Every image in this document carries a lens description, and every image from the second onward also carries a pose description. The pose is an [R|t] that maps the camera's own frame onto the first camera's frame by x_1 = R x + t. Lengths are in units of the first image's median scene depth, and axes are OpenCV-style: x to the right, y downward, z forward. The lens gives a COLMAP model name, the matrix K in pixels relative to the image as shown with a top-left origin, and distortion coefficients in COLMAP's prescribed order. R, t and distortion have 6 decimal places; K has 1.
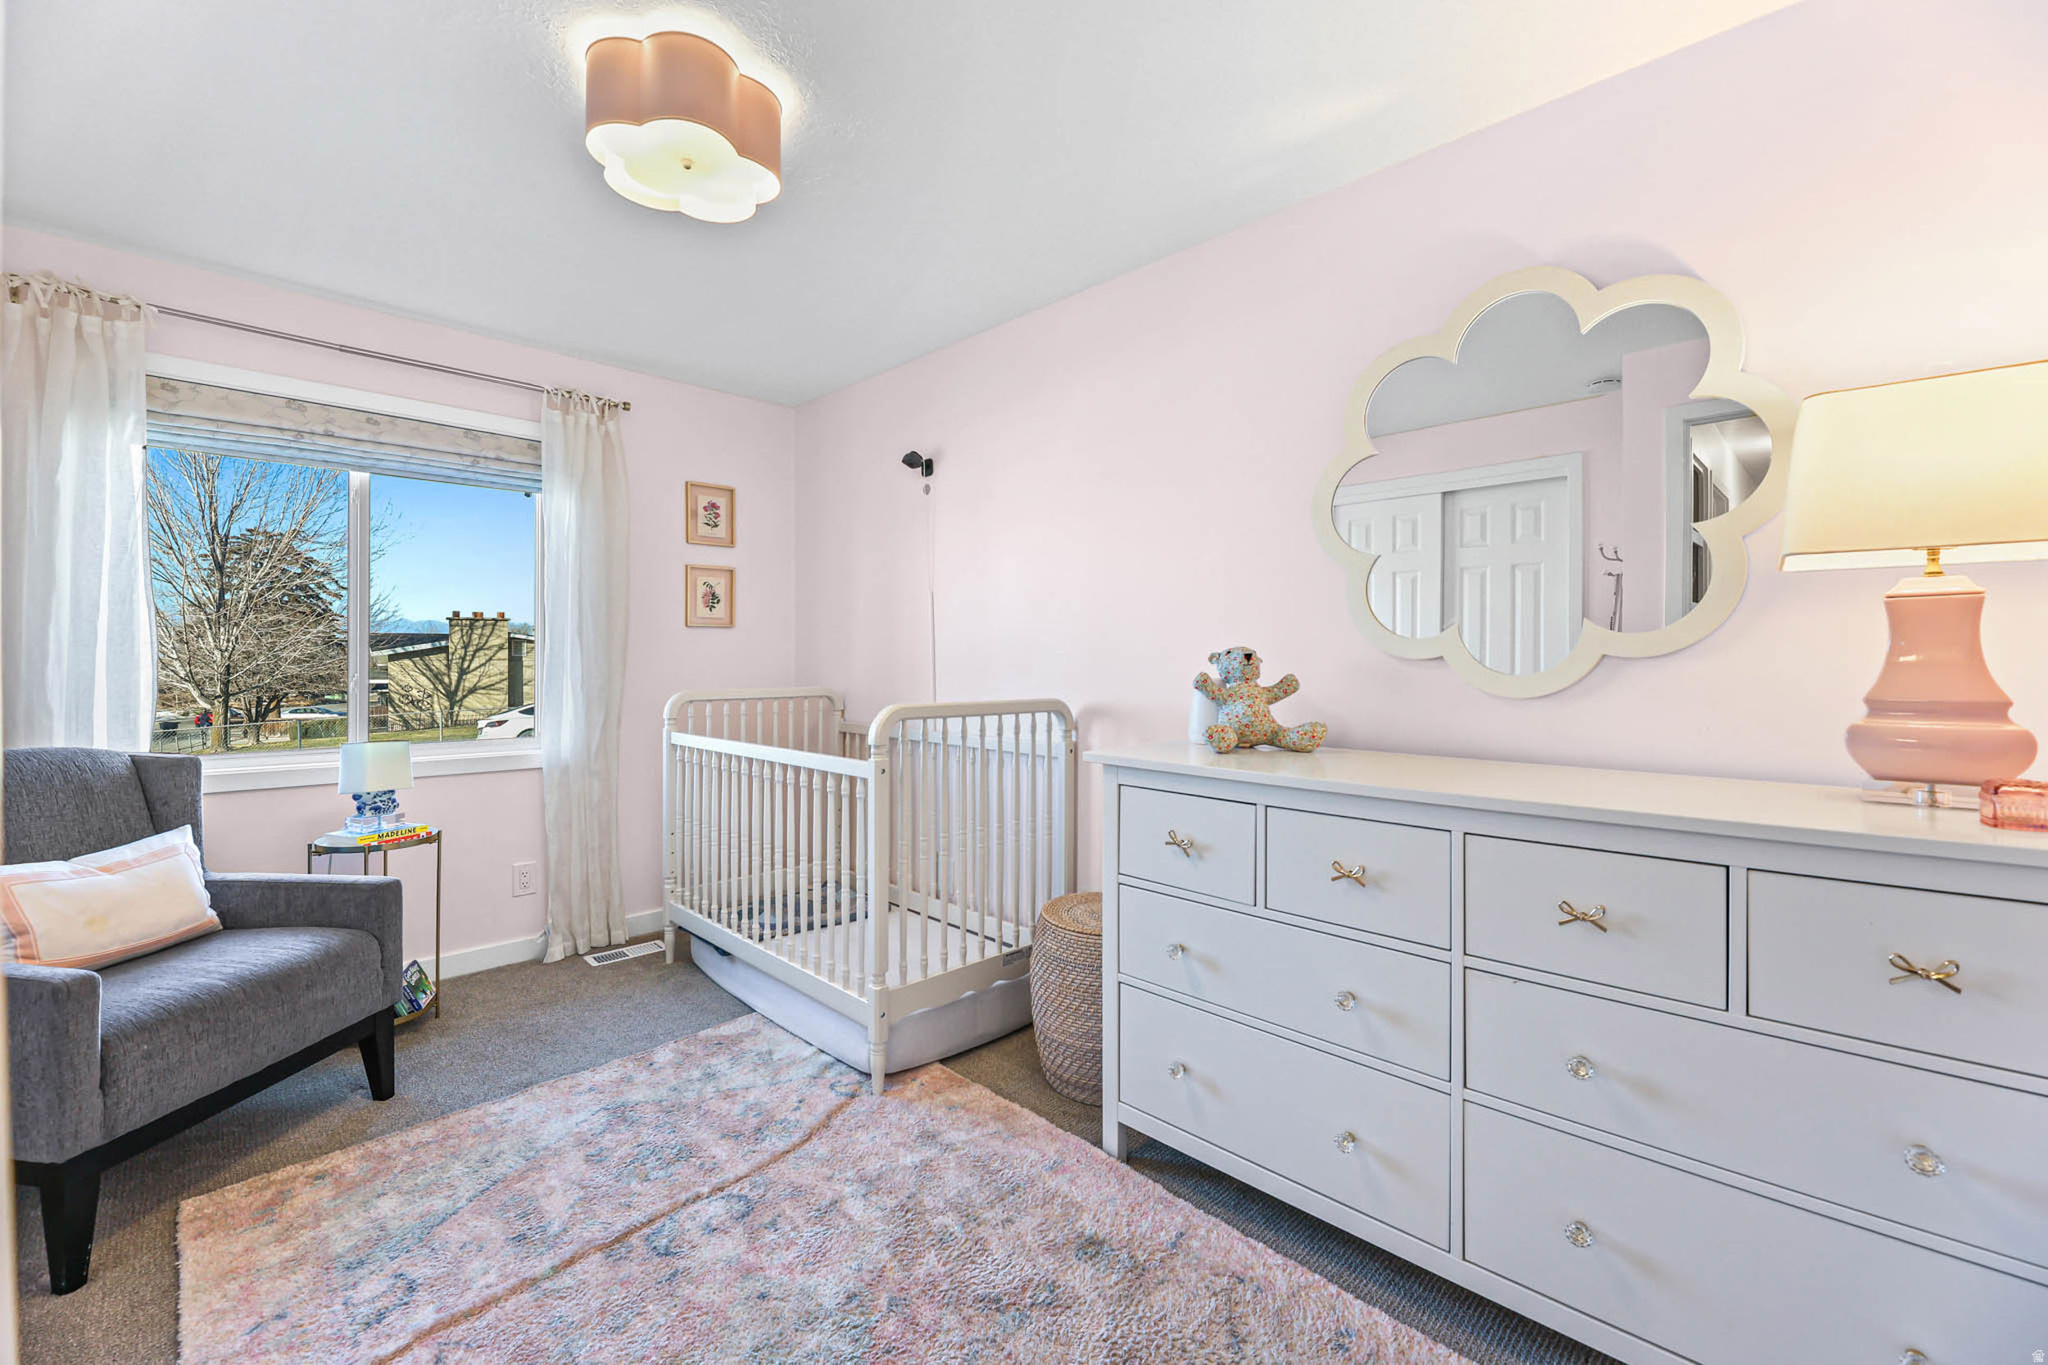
lens RADIAL K [[840.4, 0, 1020.0], [0, 840.4, 674.3], [0, 0, 1]] dist [-0.002596, -0.001613]
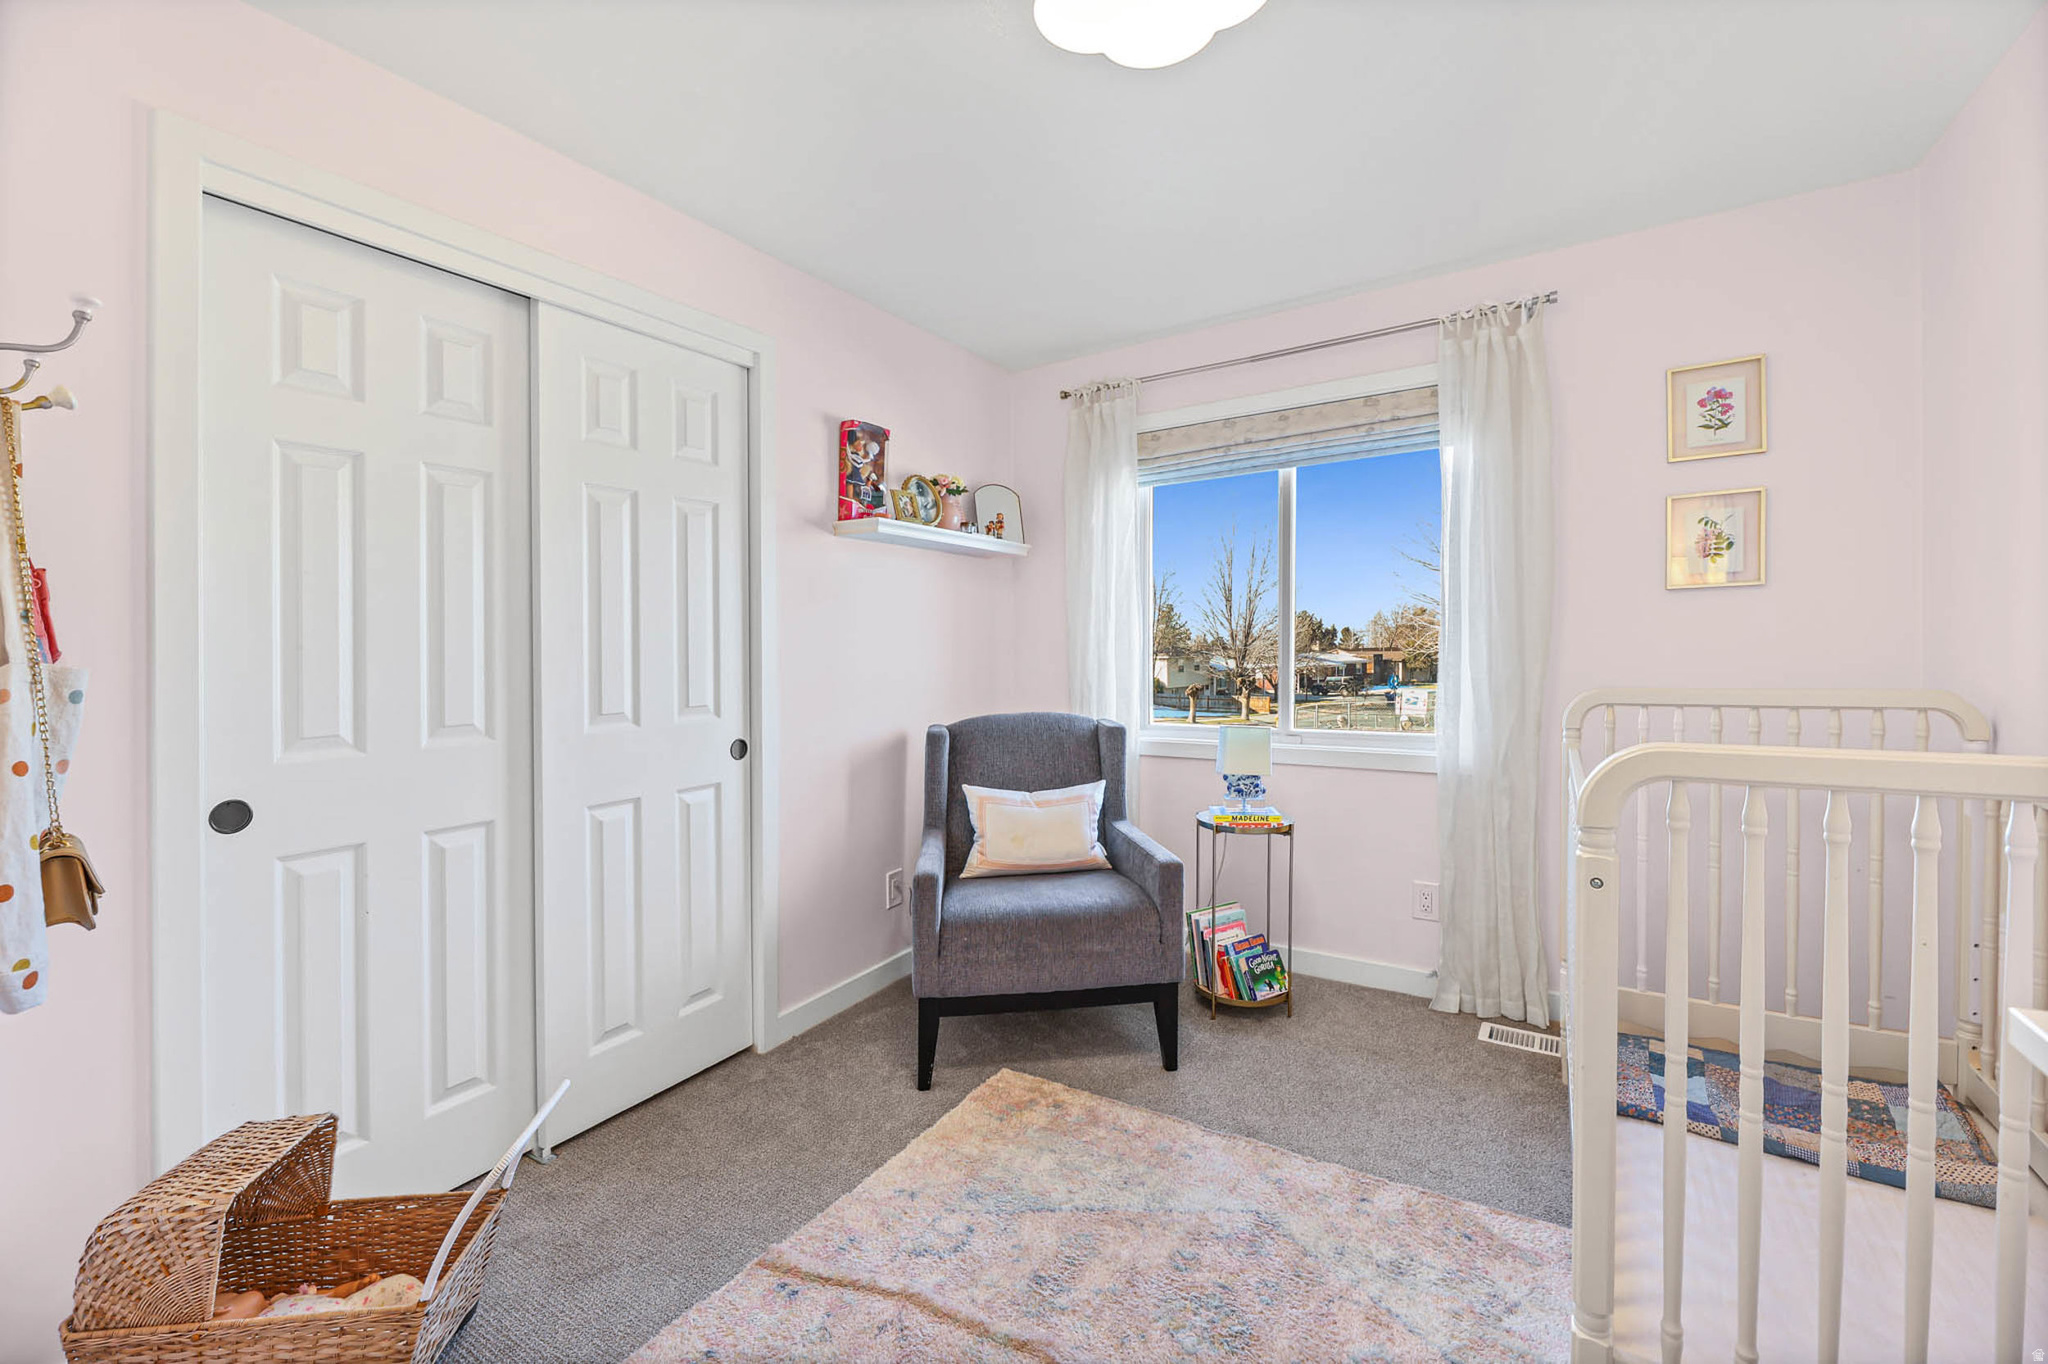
lens RADIAL K [[840.4, 0, 994.7], [0, 840.4, 649.9], [0, 0, 1]] dist [-0.002596, -0.001613]
pose [[0.209508, -0.004179, -0.977798, 0.196183], [0.002780, 0.999989, -0.003678, -0.012782], [0.977803, -0.001948, 0.209517, 0.496016]]
